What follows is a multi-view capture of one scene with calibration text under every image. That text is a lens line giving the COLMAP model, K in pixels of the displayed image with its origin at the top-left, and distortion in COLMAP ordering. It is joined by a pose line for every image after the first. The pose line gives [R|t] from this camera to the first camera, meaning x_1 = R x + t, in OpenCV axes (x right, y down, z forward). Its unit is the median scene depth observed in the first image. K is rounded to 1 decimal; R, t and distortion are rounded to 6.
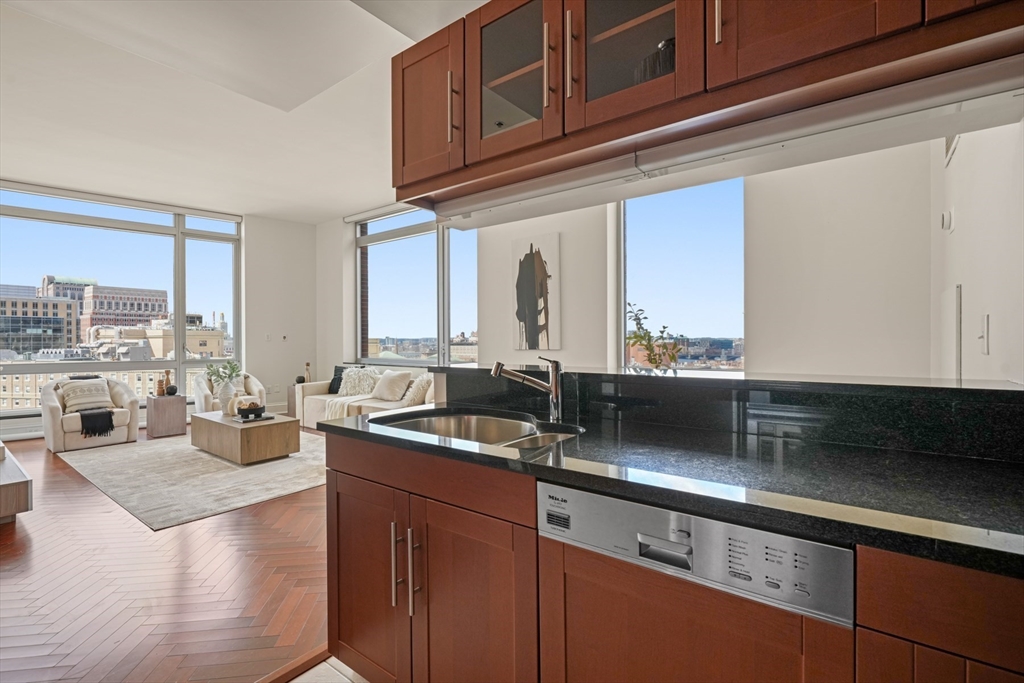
lens RADIAL K [[461.7, 0, 519.6], [0, 461.7, 343.6], [0, 0, 1]] dist [0.008099, -0.001341]
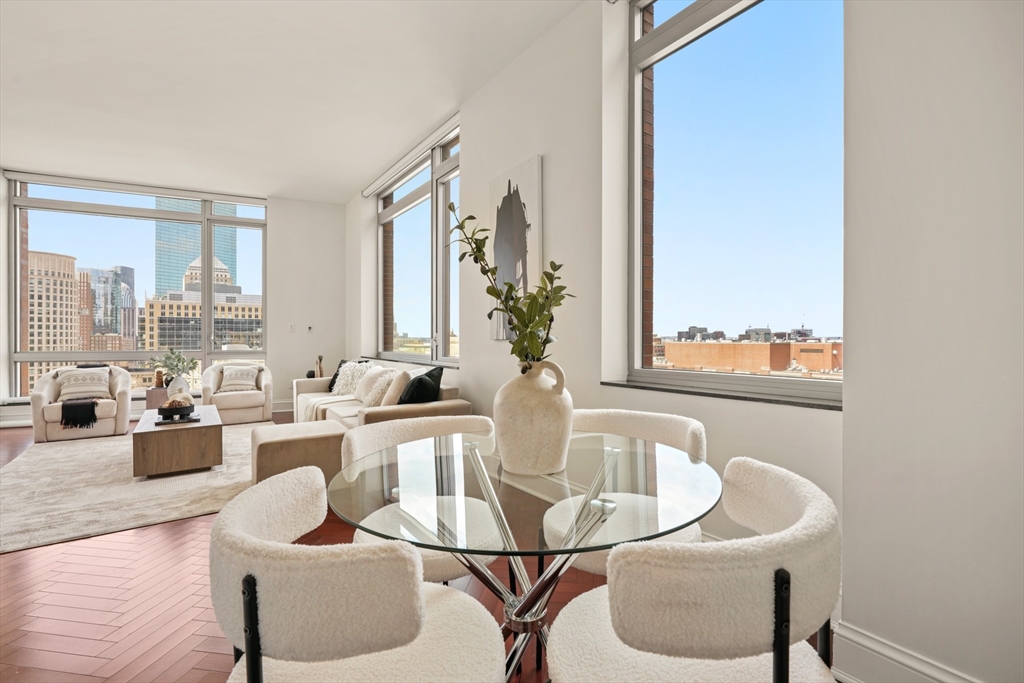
lens RADIAL K [[461.7, 0, 512.9], [0, 461.7, 338.1], [0, 0, 1]] dist [0.008099, -0.001341]
pose [[0.952020, 0.004590, -0.306002, 0.220686], [-0.007465, 0.999938, -0.008225, 0.015616], [0.305945, 0.010115, 0.951995, 0.344905]]
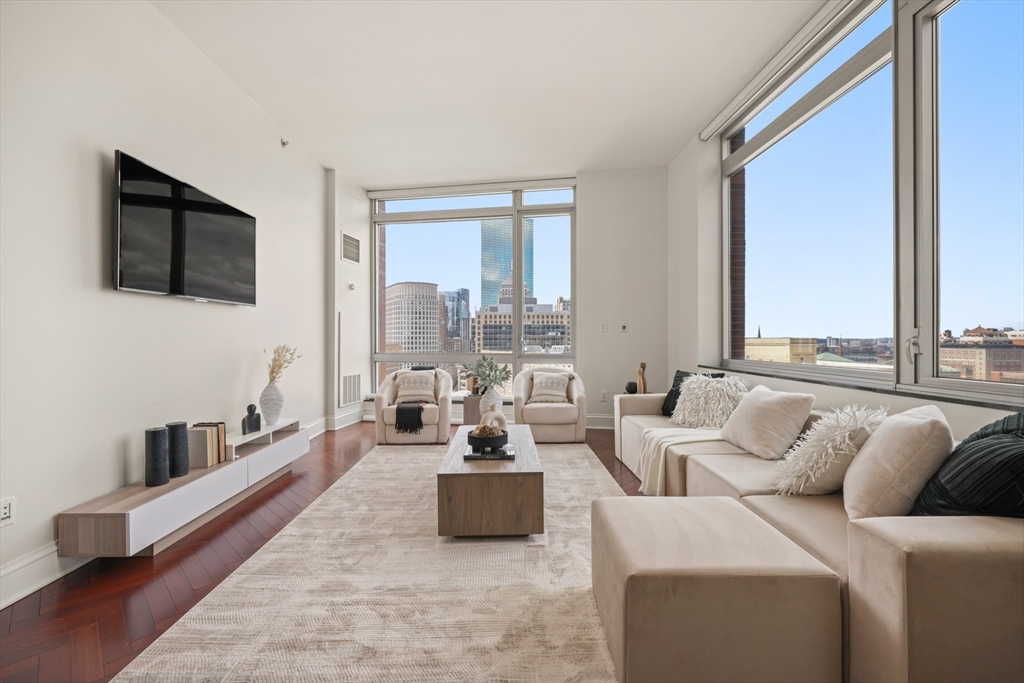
lens RADIAL K [[438.4, 0, 505.9], [0, 438.4, 338.4], [0, 0, 1]] dist [0.000814, -0.000053]
pose [[0.612267, -0.000381, -0.790651, -0.098001], [-0.008578, 0.999938, -0.007125, 0.015408], [0.790605, 0.011144, 0.612225, 0.587681]]
